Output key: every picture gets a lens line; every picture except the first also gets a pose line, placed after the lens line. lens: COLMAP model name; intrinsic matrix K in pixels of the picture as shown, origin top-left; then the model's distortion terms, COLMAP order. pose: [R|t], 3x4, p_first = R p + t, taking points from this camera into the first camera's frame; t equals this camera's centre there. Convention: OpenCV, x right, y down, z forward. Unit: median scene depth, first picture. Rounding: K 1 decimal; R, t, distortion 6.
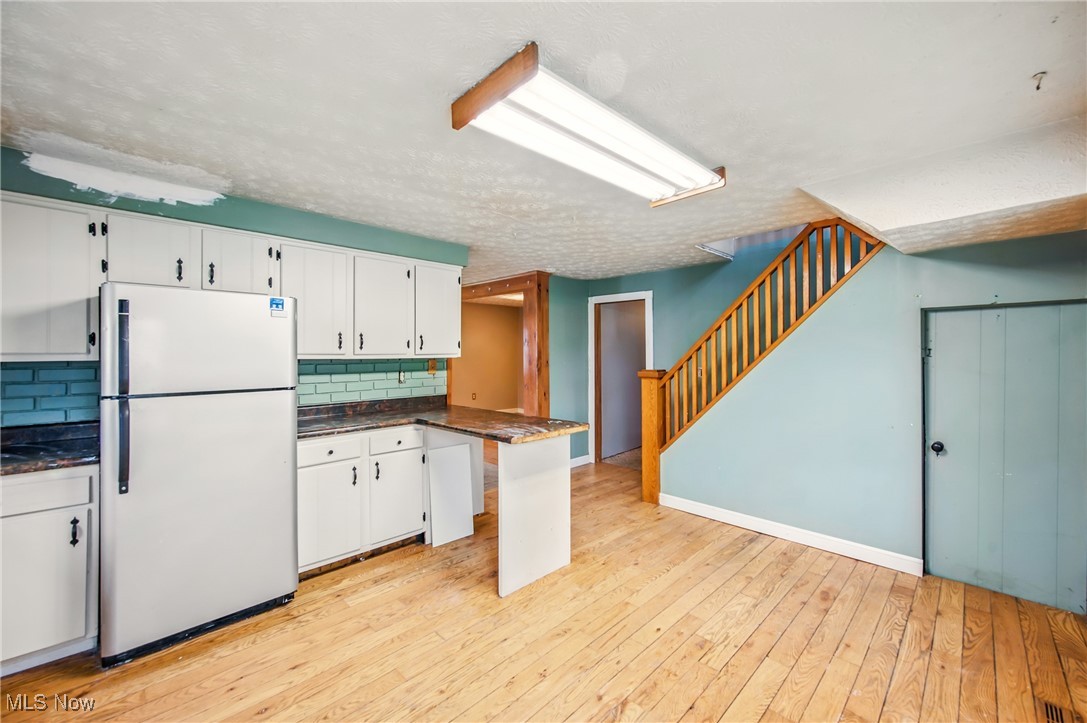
lens RADIAL K [[427.2, 0, 542.3], [0, 427.2, 359.8], [0, 0, 1]] dist [-0.000368, -0.000176]
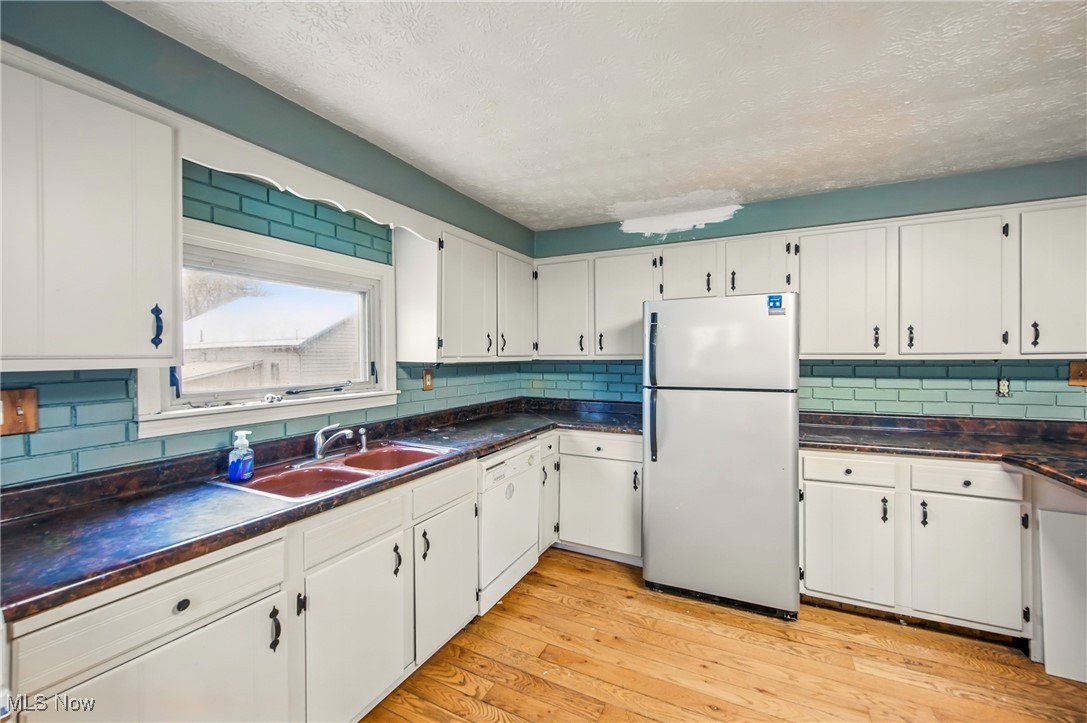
lens RADIAL K [[427.2, 0, 542.3], [0, 427.2, 359.8], [0, 0, 1]] dist [-0.000368, -0.000176]
pose [[0.336011, 0.008596, -0.941819, 0.099009], [-0.008324, 0.999946, 0.006157, -0.001397], [0.941821, 0.005771, 0.336065, 0.178273]]
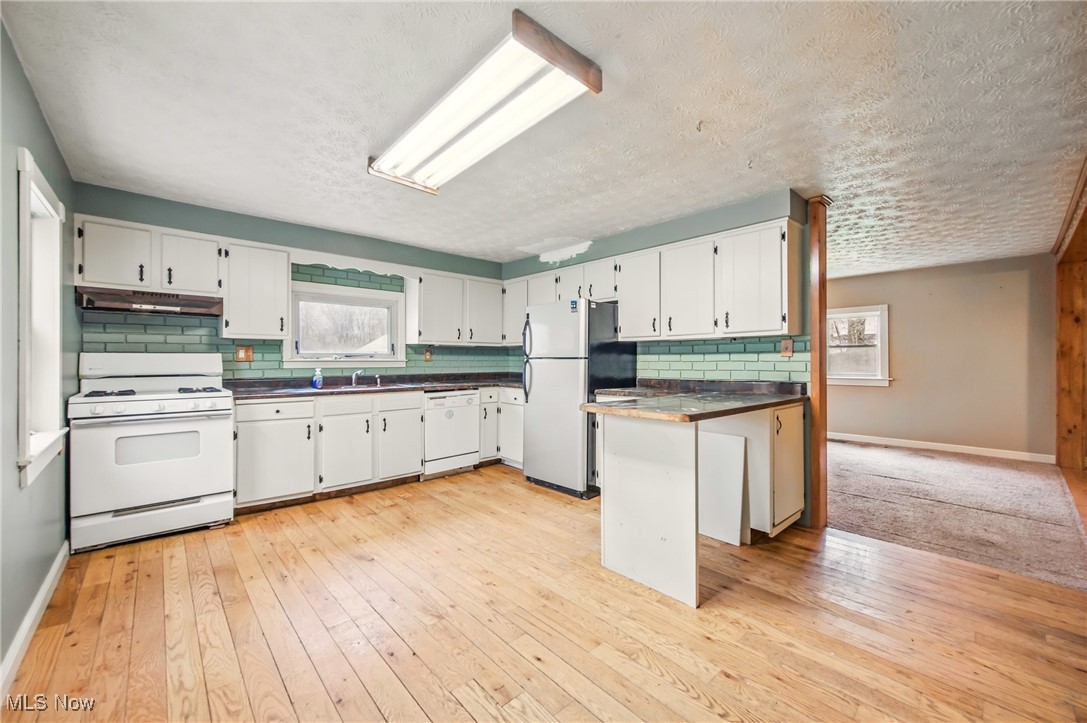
lens RADIAL K [[427.2, 0, 556.6], [0, 427.2, 363.3], [0, 0, 1]] dist [-0.034472, 0.000054]
pose [[-0.020377, 0.003789, -0.999785, 0.907826], [-0.017057, 0.999846, 0.004137, 0.079779], [0.999647, 0.017138, -0.020309, 0.914988]]
